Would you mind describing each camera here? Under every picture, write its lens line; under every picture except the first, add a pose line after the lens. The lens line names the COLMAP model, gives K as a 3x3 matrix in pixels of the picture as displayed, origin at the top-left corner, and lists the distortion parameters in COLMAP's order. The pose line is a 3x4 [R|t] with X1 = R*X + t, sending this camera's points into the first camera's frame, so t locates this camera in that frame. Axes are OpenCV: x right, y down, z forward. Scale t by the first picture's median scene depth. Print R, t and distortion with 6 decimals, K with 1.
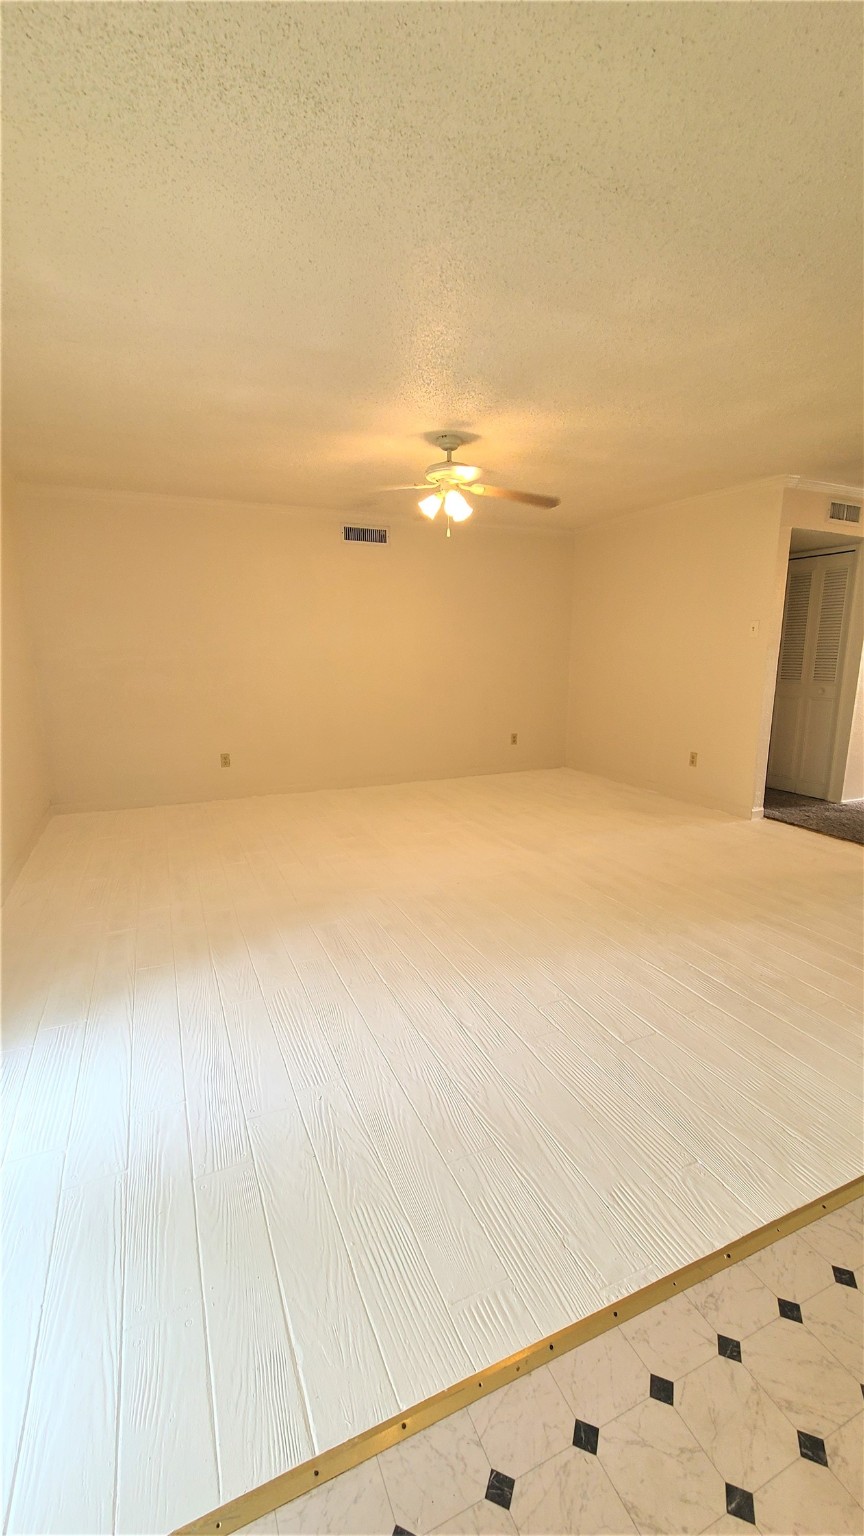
lens RADIAL K [[622.0, 0, 430.9], [0, 622.0, 766.8], [0, 0, 1]] dist [-0.001953, -0.000166]
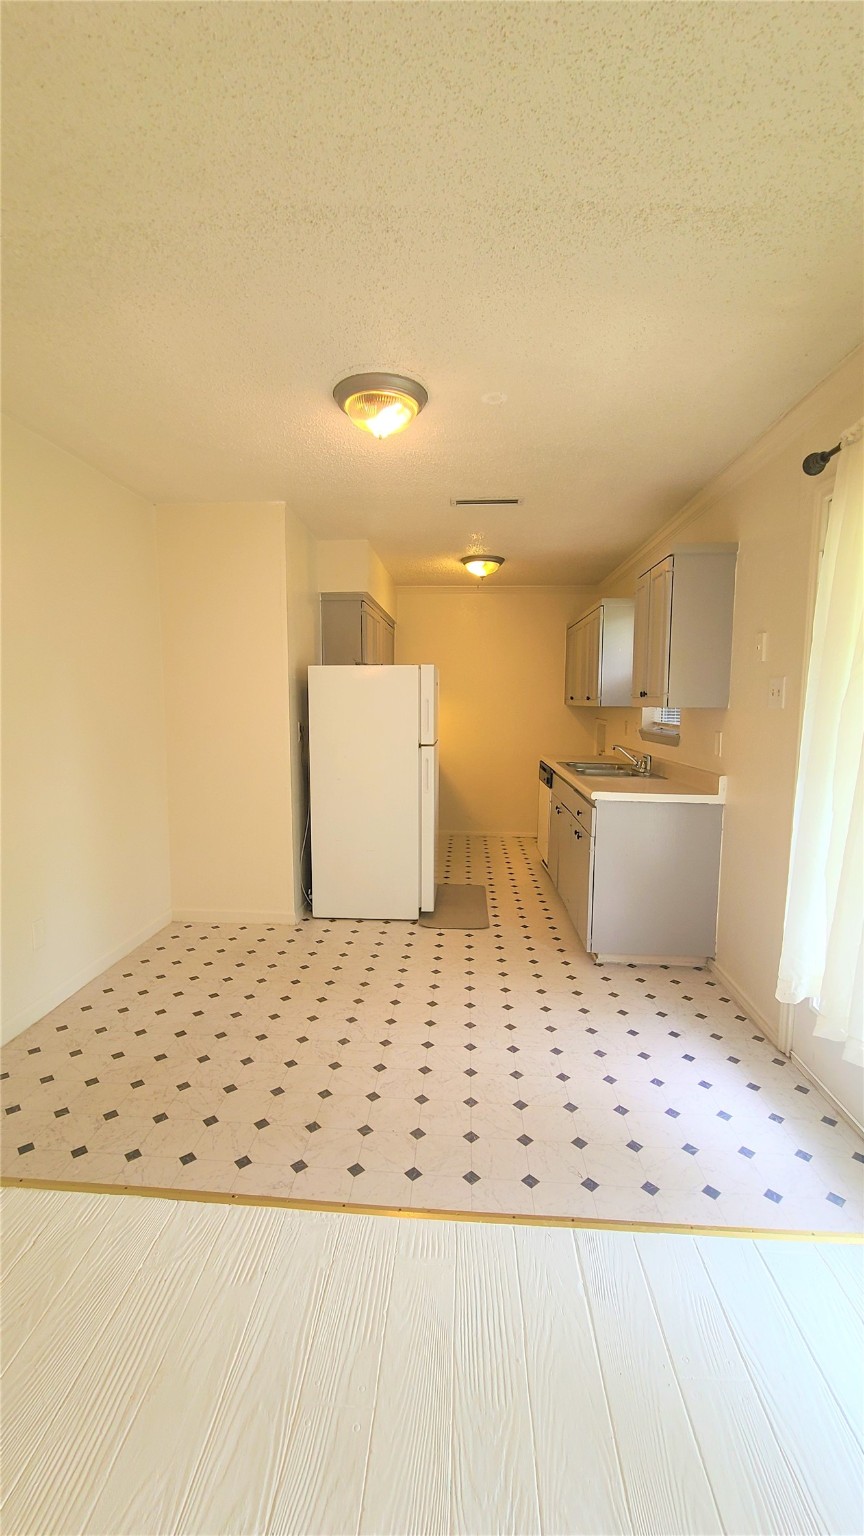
lens RADIAL K [[622.0, 0, 429.5], [0, 622.0, 768.5], [0, 0, 1]] dist [-0.001953, -0.000166]
pose [[-0.888437, -0.058941, 0.455198, -0.397880], [0.079119, 0.957211, 0.278366, -0.360354], [-0.452127, 0.283326, -0.845759, 1.681297]]
